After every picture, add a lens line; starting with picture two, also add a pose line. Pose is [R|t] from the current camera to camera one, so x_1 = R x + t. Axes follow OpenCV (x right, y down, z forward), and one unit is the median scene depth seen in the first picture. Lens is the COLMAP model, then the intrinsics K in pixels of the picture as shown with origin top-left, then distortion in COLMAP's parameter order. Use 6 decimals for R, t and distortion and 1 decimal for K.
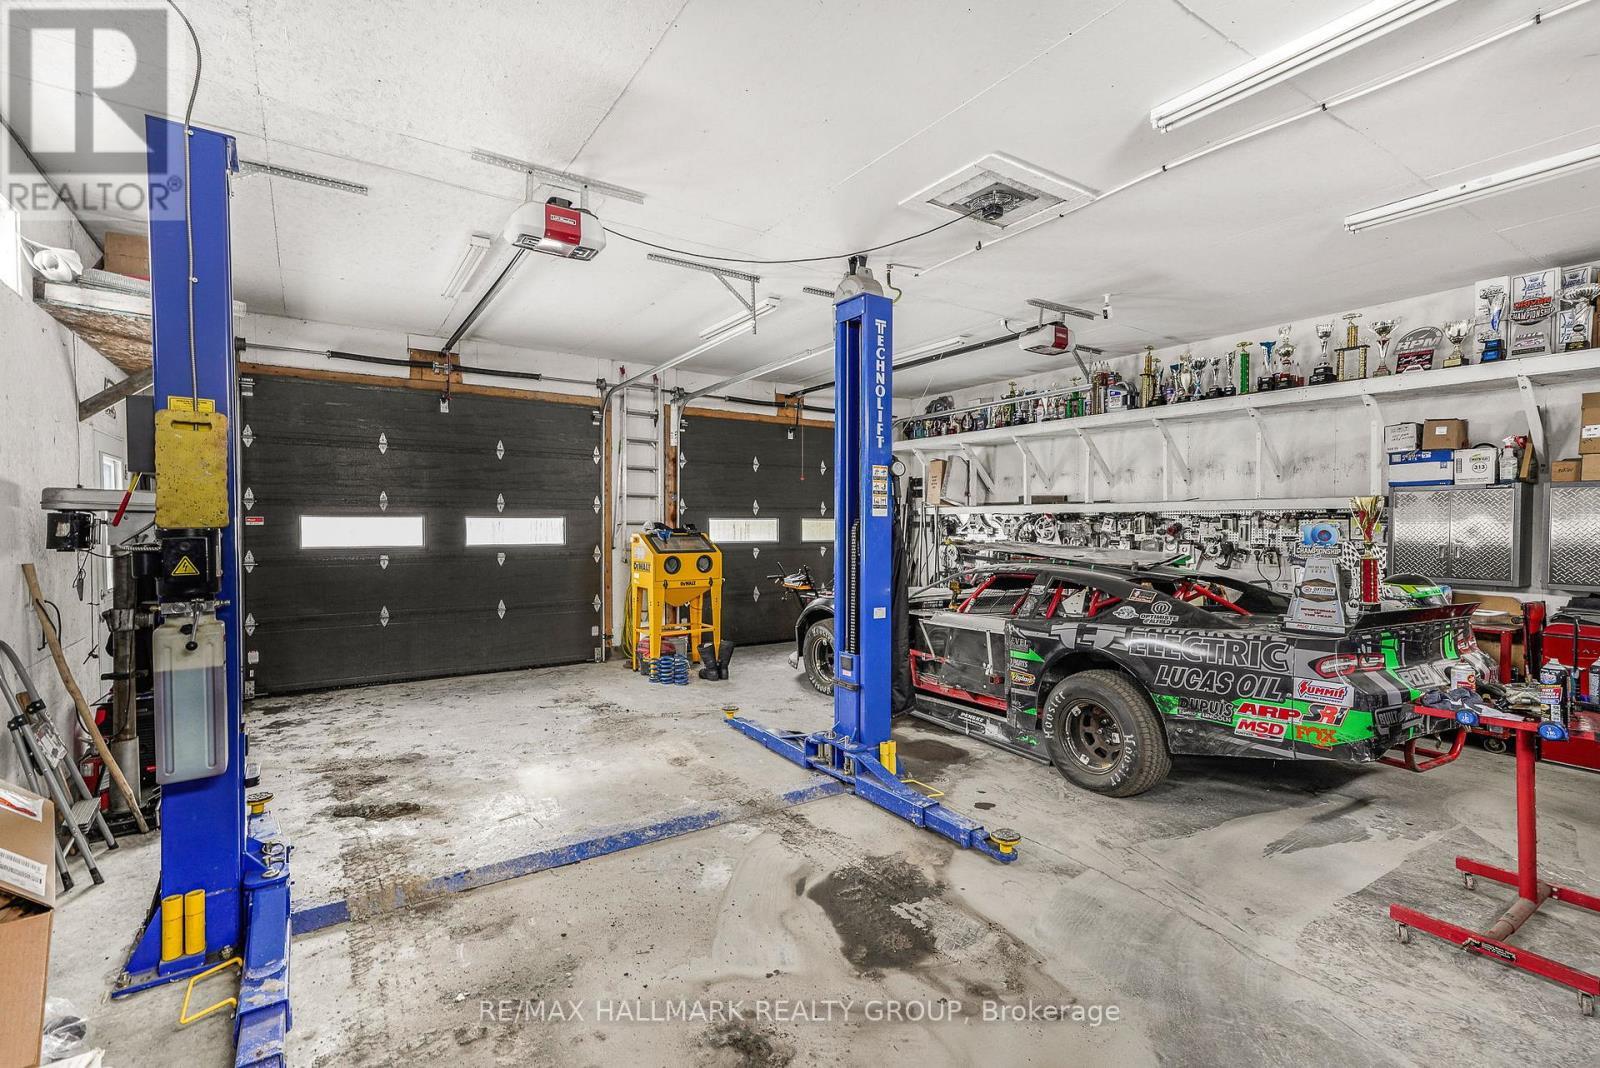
lens RADIAL K [[733.3, 0, 796.5], [0, 733.3, 528.0], [0, 0, 1]] dist [0.000931, 0.000941]
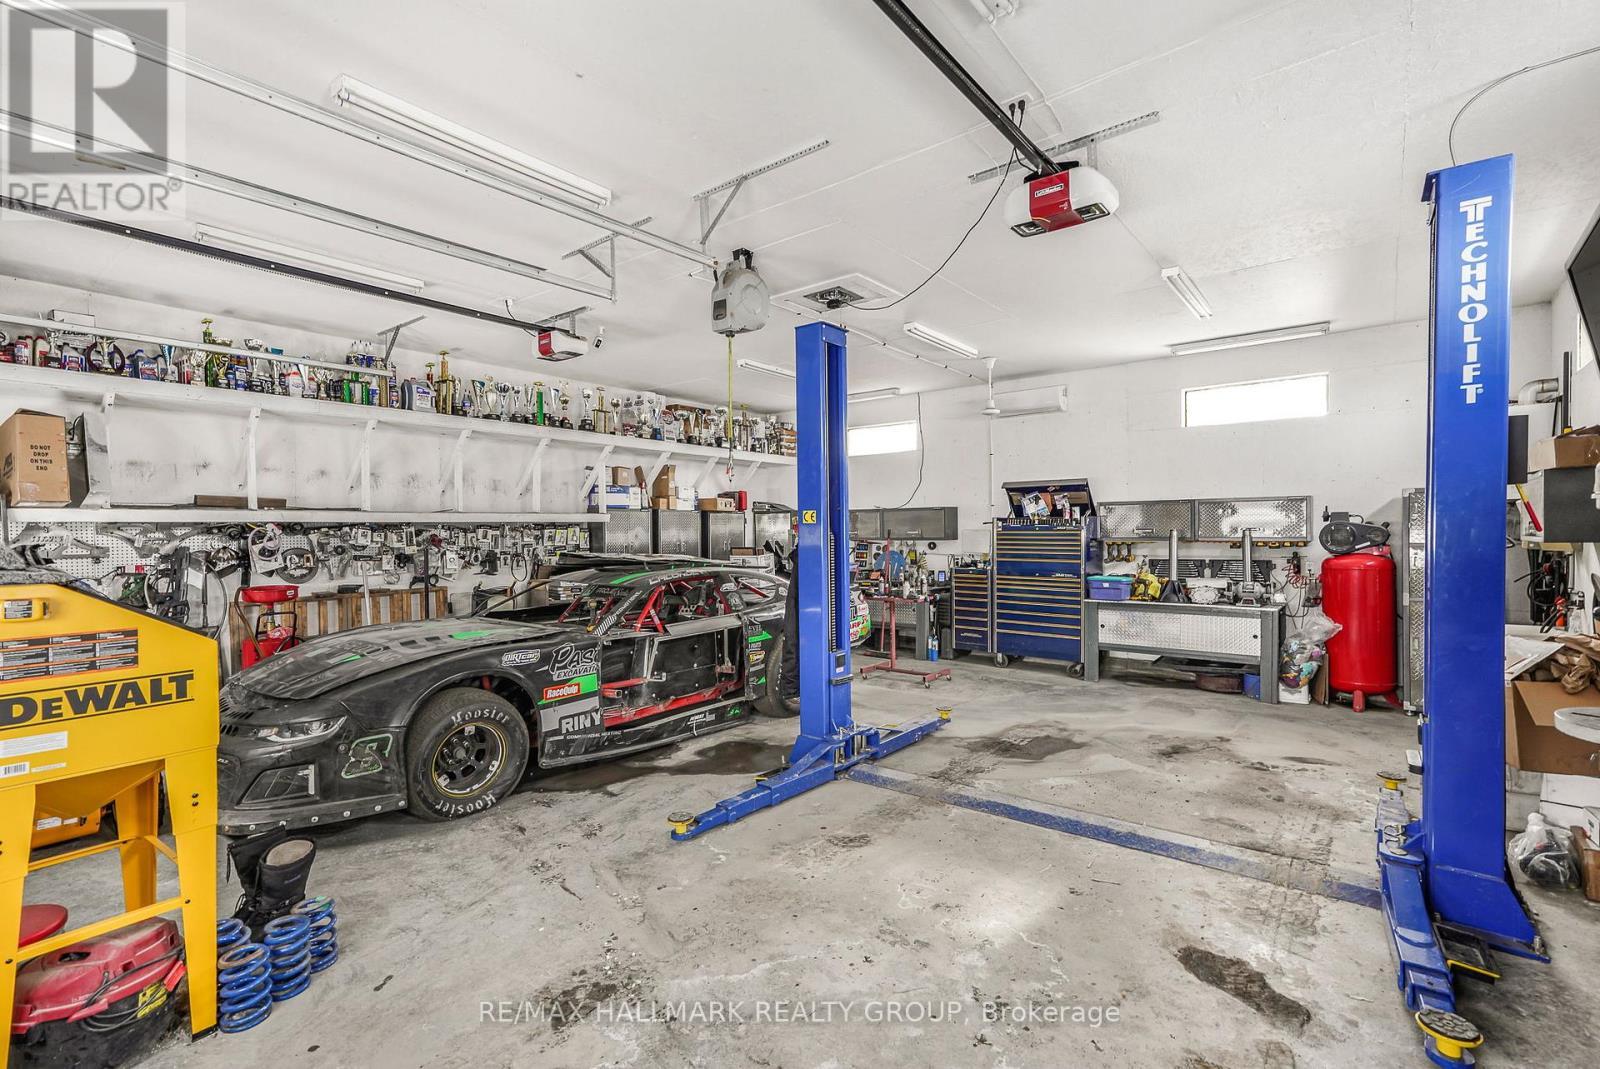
lens RADIAL K [[733.3, 0, 795.2], [0, 733.3, 534.9], [0, 0, 1]] dist [0.000931, 0.000941]
pose [[-0.303348, -0.005608, 0.952863, -1.075571], [0.015498, 0.999821, 0.010818, -0.016670], [-0.952754, 0.018049, -0.303207, 1.579467]]
